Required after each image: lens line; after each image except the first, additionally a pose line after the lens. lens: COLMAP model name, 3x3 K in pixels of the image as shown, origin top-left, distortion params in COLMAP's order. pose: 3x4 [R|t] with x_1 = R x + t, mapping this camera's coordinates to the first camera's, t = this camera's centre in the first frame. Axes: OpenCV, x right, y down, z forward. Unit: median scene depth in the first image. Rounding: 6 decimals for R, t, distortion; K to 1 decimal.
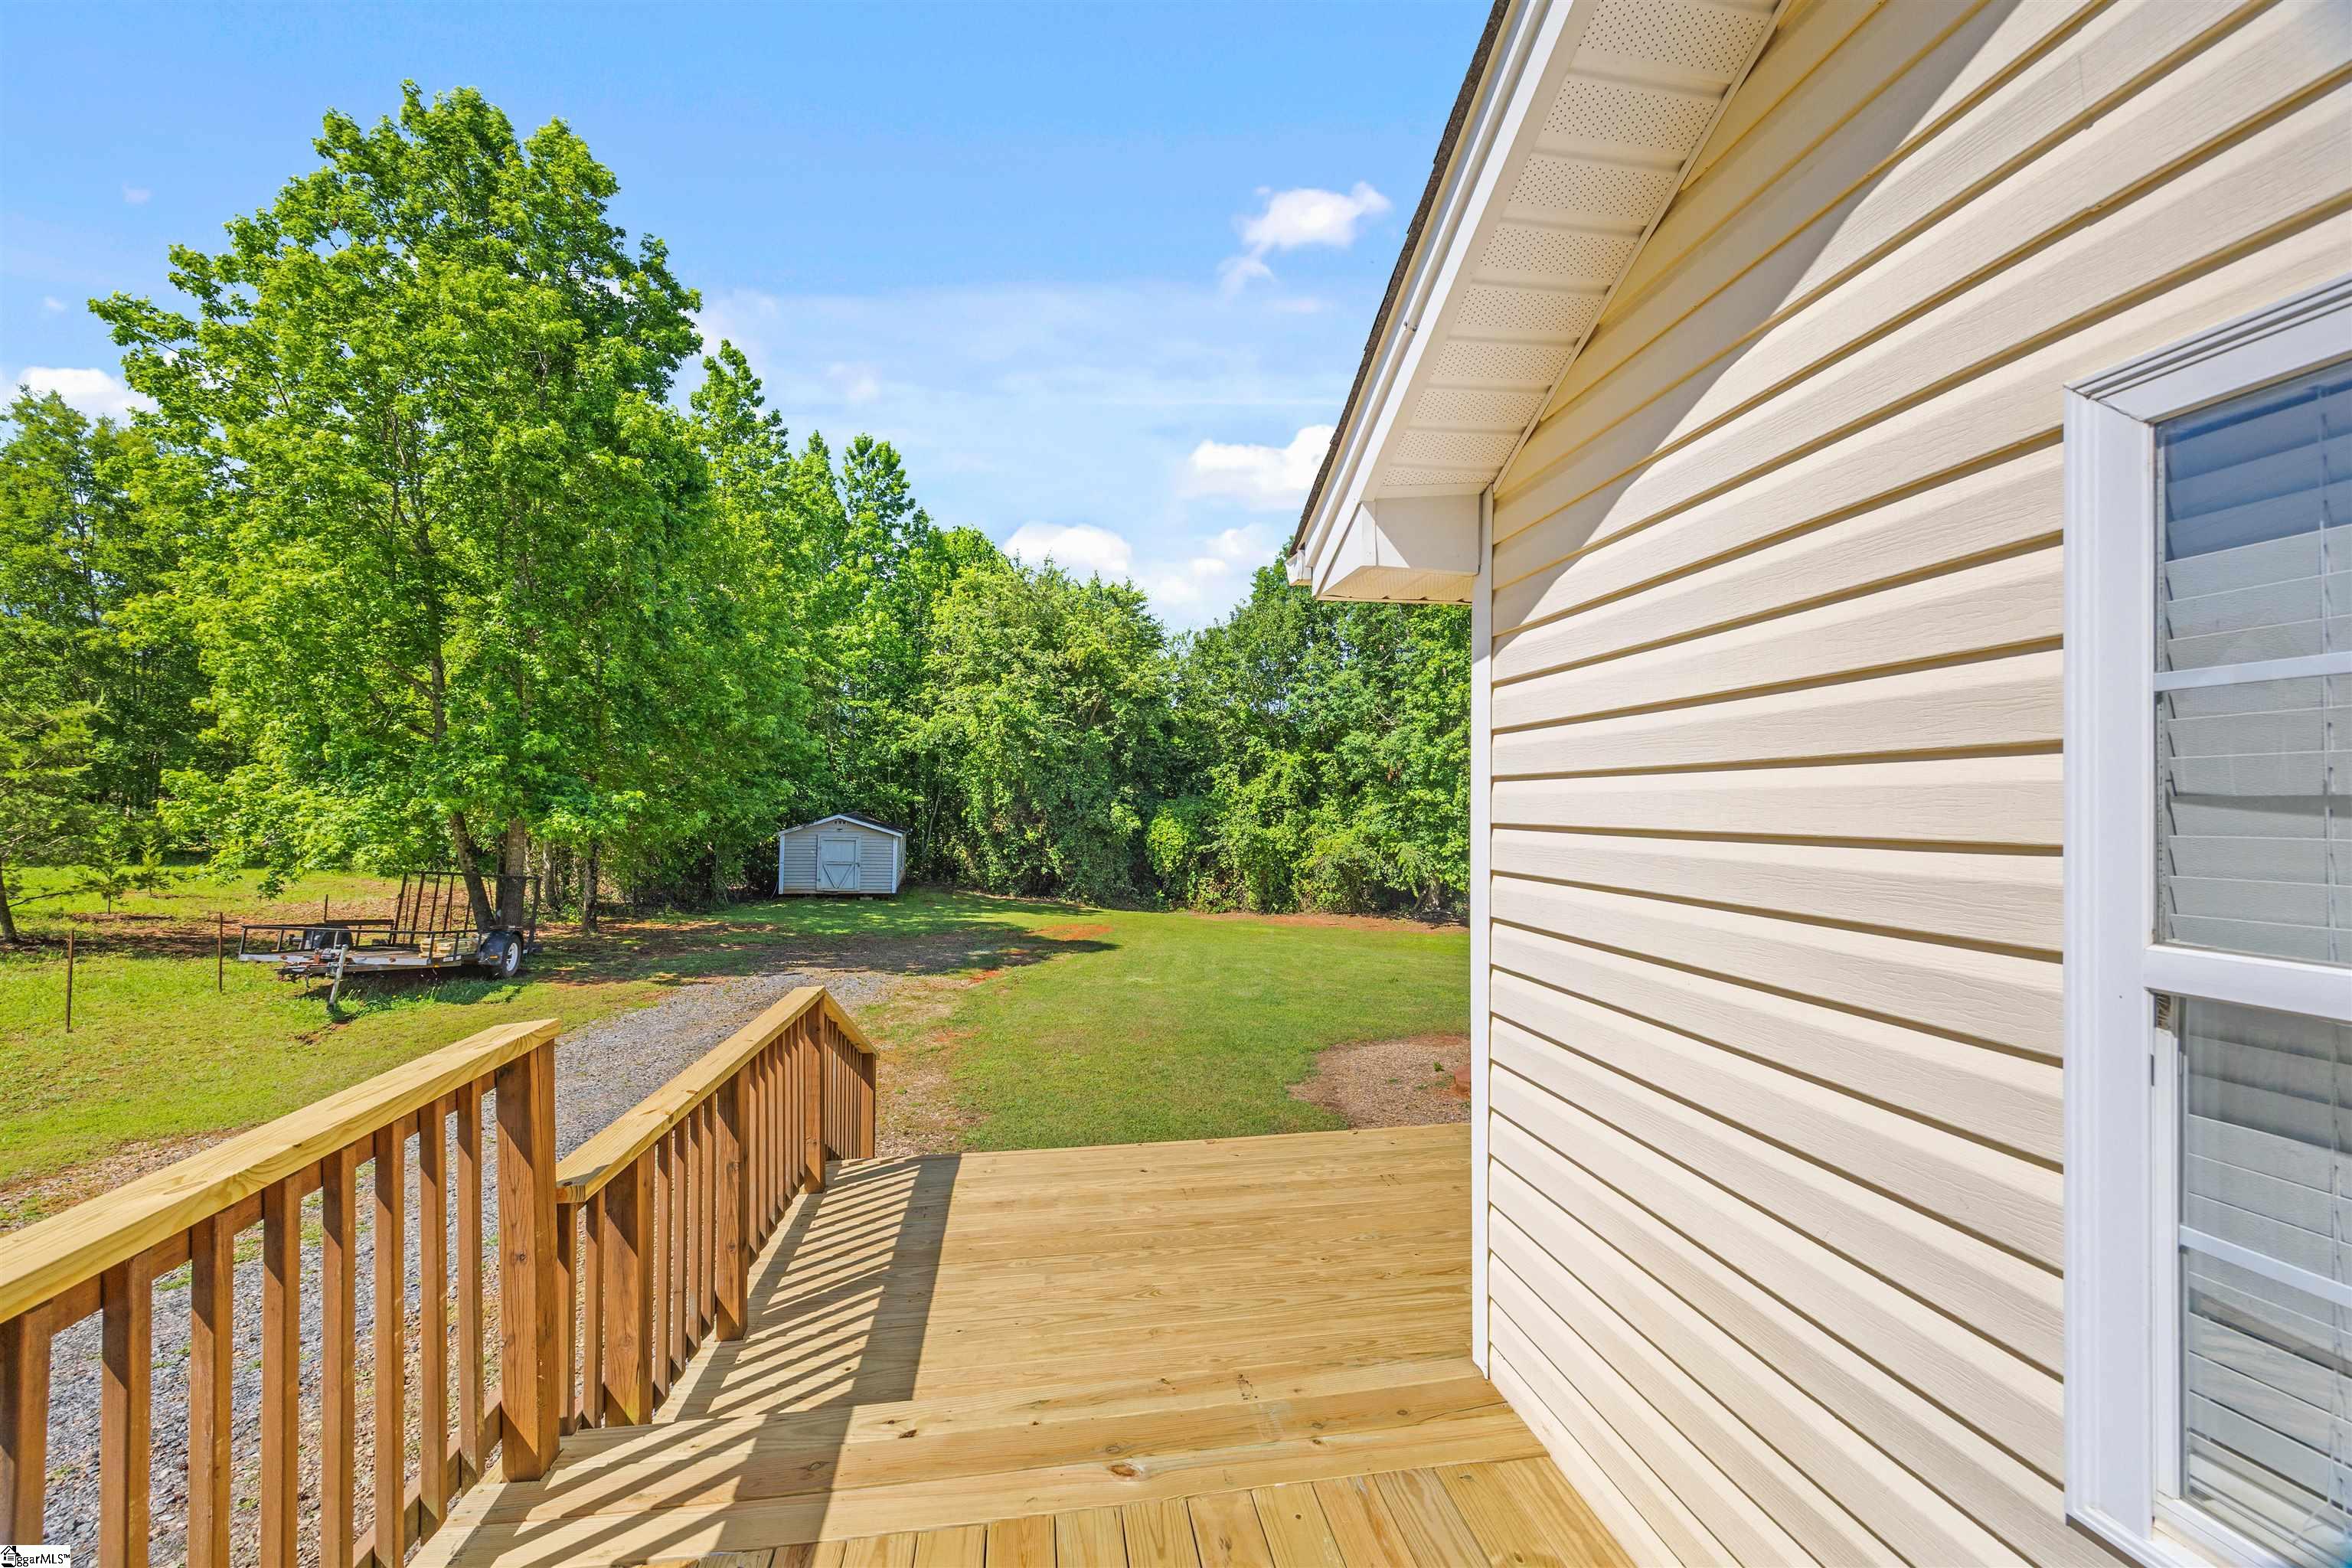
lens RADIAL K [[877.7, 0, 1173.6], [0, 877.7, 789.0], [0, 0, 1]] dist [-0.004320, 0.000840]
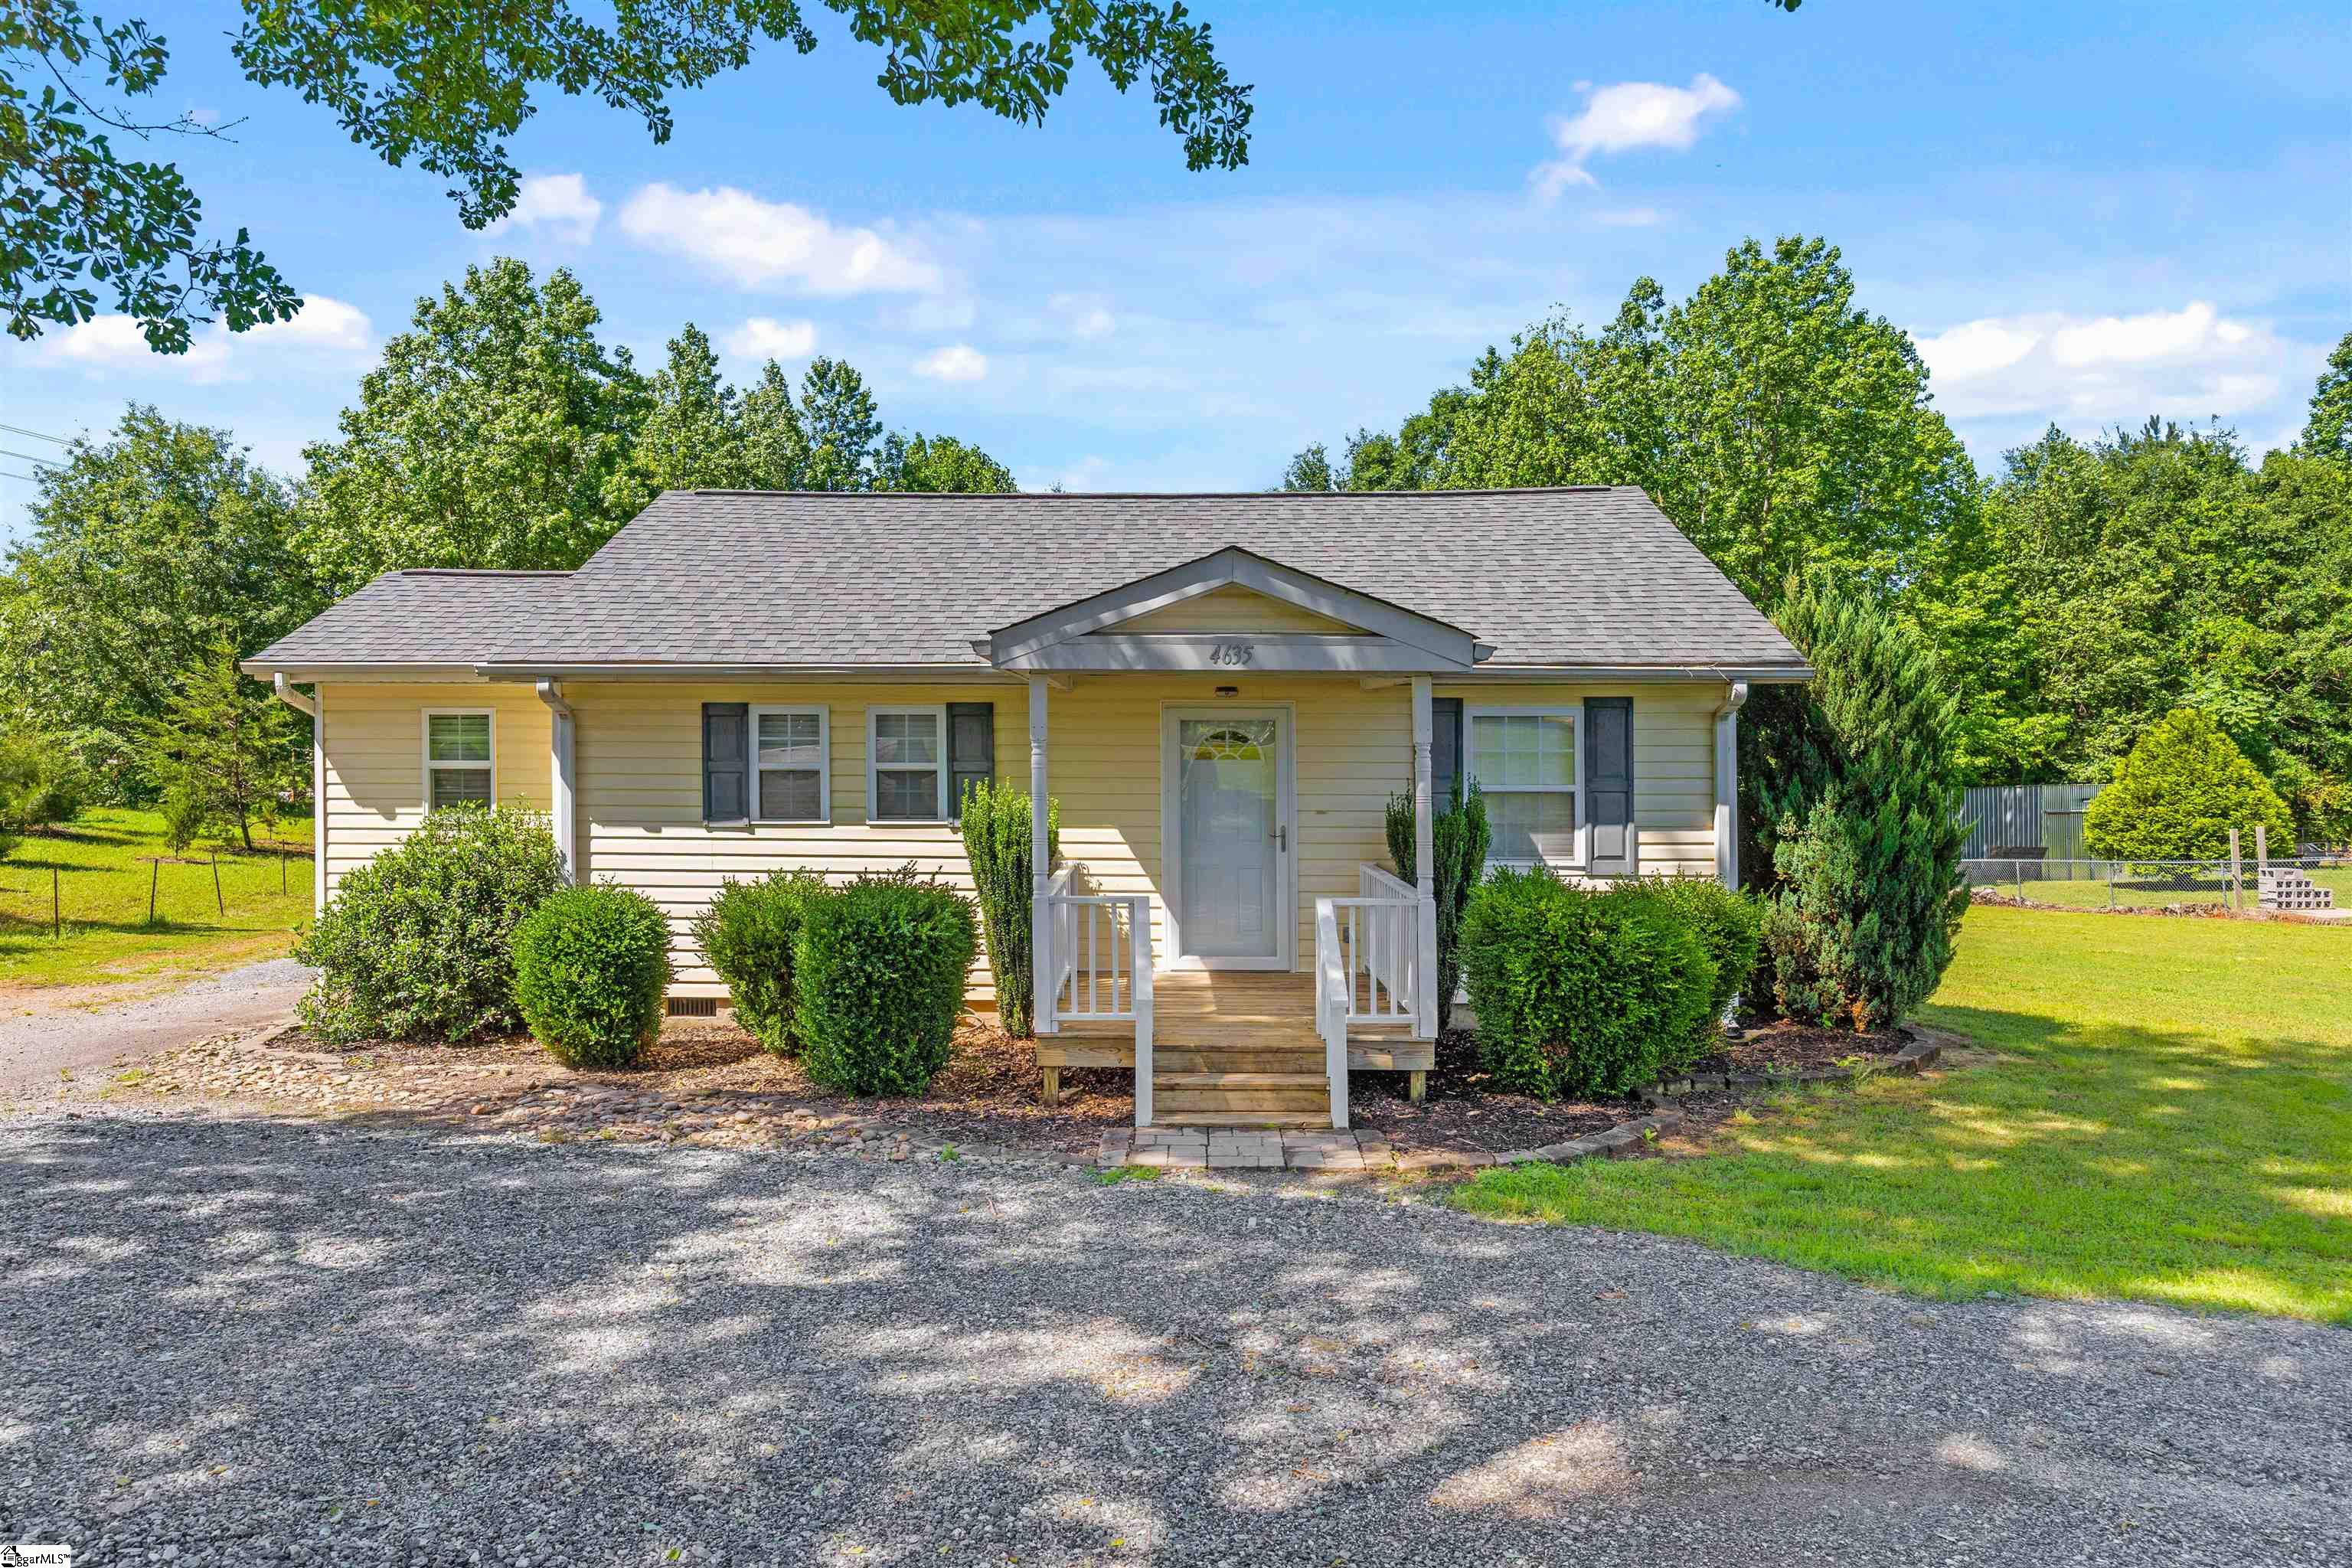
lens RADIAL K [[1445.0, 0, 1164.7], [0, 1445.0, 786.6], [0, 0, 1]] dist [0.010840, 0.001288]
pose [[0.986579, 0.011629, -0.162870, 0.260187], [-0.005590, 0.999281, 0.037489, -0.015795], [0.163189, -0.036076, 0.985935, -0.471436]]
